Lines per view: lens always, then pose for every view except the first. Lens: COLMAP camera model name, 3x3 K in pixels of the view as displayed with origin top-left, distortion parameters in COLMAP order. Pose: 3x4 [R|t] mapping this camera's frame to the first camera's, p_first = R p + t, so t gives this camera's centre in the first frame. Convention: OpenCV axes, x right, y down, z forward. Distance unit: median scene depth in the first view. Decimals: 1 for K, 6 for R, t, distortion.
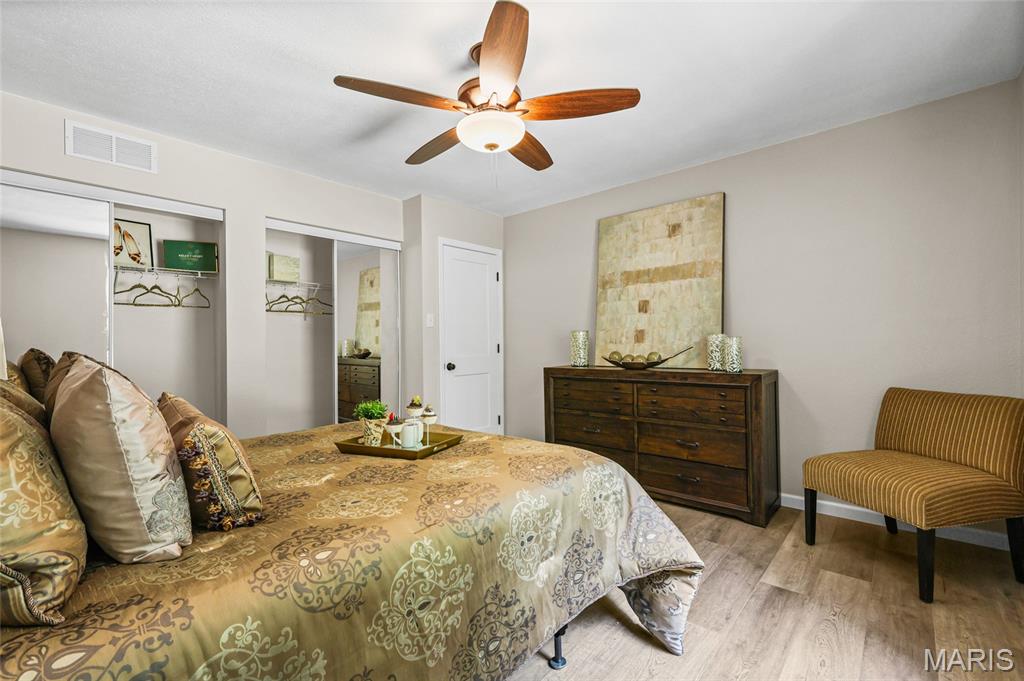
lens RADIAL K [[451.0, 0, 516.3], [0, 451.0, 338.8], [0, 0, 1]] dist [0.002741, 0.000443]
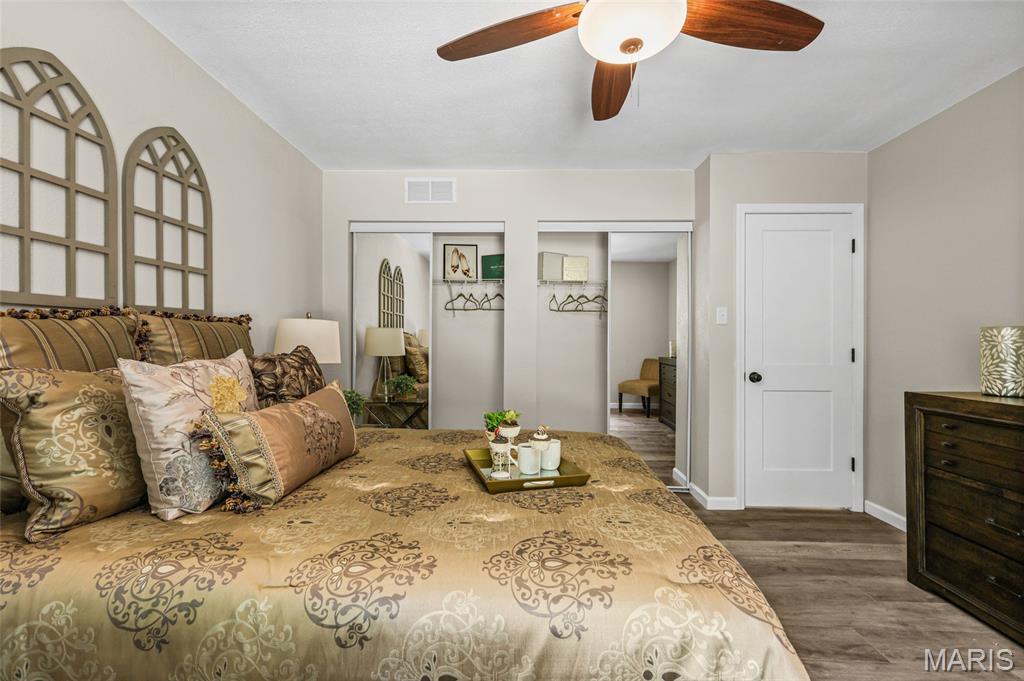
lens RADIAL K [[451.0, 0, 512.2], [0, 451.0, 343.9], [0, 0, 1]] dist [0.002741, 0.000443]
pose [[0.634964, 0.019430, -0.772297, 0.498574], [-0.009765, 0.999806, 0.017126, -0.006269], [0.772480, -0.003333, 0.635030, 0.648588]]
